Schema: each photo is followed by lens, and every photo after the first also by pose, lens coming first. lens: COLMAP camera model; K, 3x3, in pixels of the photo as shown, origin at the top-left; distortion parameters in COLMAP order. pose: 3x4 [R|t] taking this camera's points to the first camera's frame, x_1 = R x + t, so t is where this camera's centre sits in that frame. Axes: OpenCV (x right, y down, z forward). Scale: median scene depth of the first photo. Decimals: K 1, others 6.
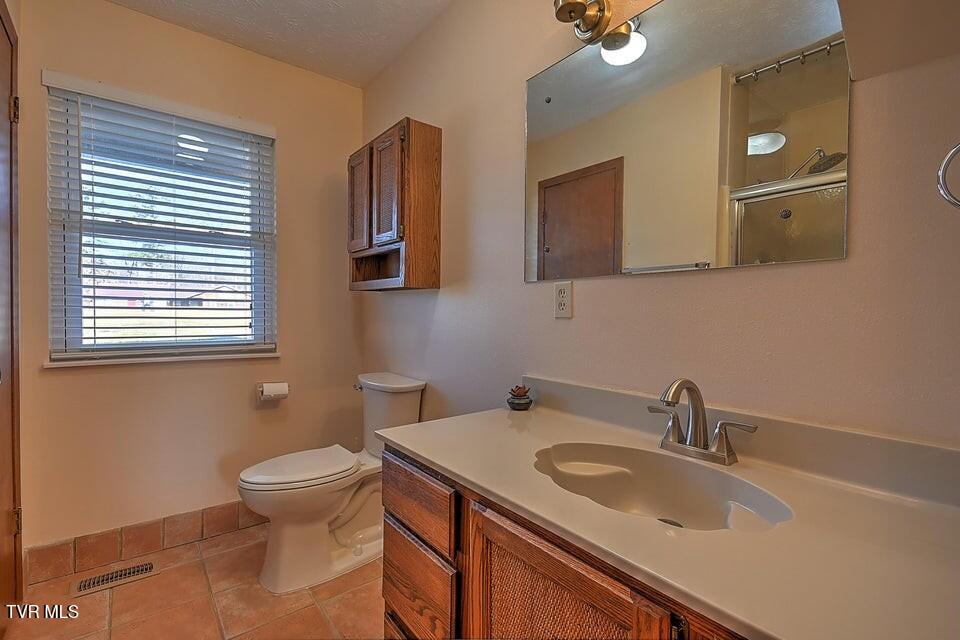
lens RADIAL K [[439.1, 0, 484.1], [0, 439.1, 320.6], [0, 0, 1]] dist [0.018984, -0.009152]
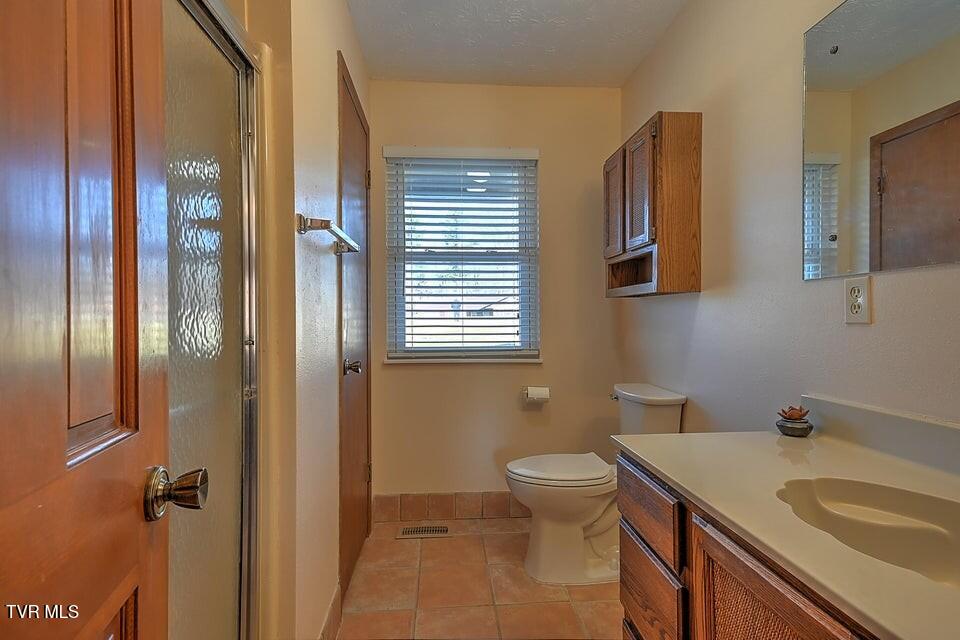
lens RADIAL K [[504.1, 0, 482.3], [0, 504.1, 320.7], [0, 0, 1]] dist [0.016394, -0.000676]
pose [[0.824812, -0.011829, -0.565283, 0.124590], [0.002330, 0.999844, -0.017522, 0.002535], [0.565402, 0.013135, 0.824711, -0.101828]]
